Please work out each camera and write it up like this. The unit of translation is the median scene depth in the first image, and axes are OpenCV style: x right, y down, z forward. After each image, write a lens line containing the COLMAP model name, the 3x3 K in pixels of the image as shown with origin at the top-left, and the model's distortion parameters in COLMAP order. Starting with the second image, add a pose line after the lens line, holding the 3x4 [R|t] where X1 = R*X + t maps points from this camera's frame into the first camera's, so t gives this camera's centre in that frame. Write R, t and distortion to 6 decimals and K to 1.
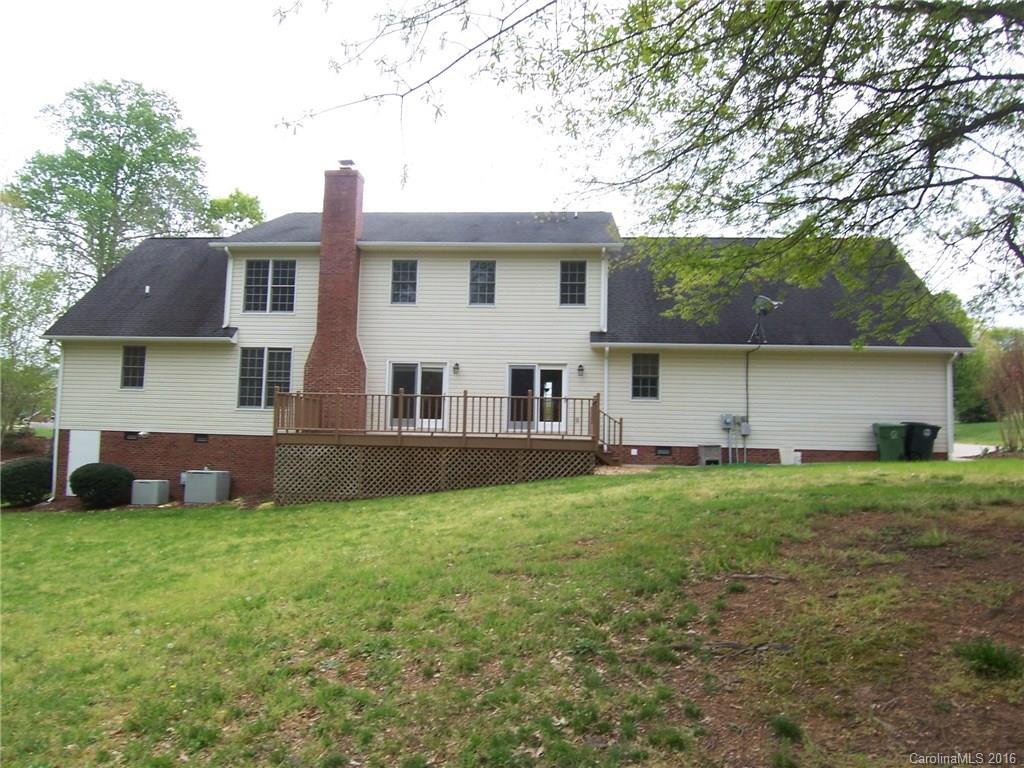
lens RADIAL K [[691.0, 0, 520.1], [0, 691.0, 377.5], [0, 0, 1]] dist [-0.044662, -0.003642]
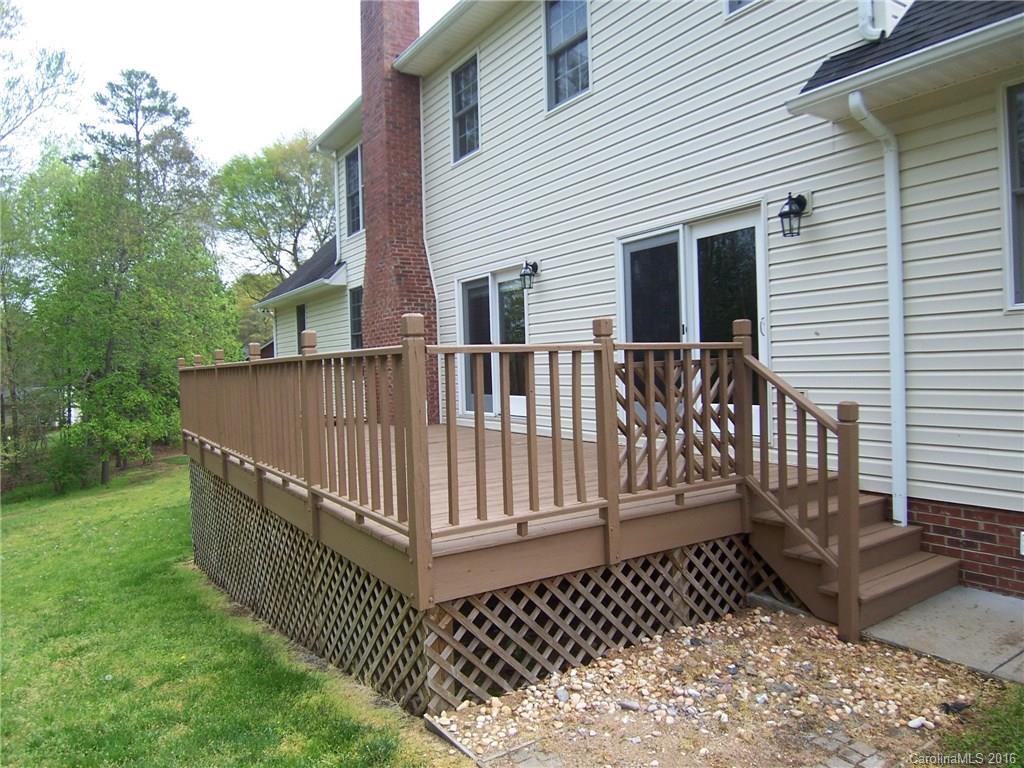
lens RADIAL K [[691.0, 0, 520.1], [0, 691.0, 377.5], [0, 0, 1]] dist [-0.044662, -0.003642]
pose [[0.614134, -0.030078, -0.788628, 0.225657], [0.114978, 0.992022, 0.051702, 0.025607], [0.780781, -0.122427, 0.612692, 0.727094]]
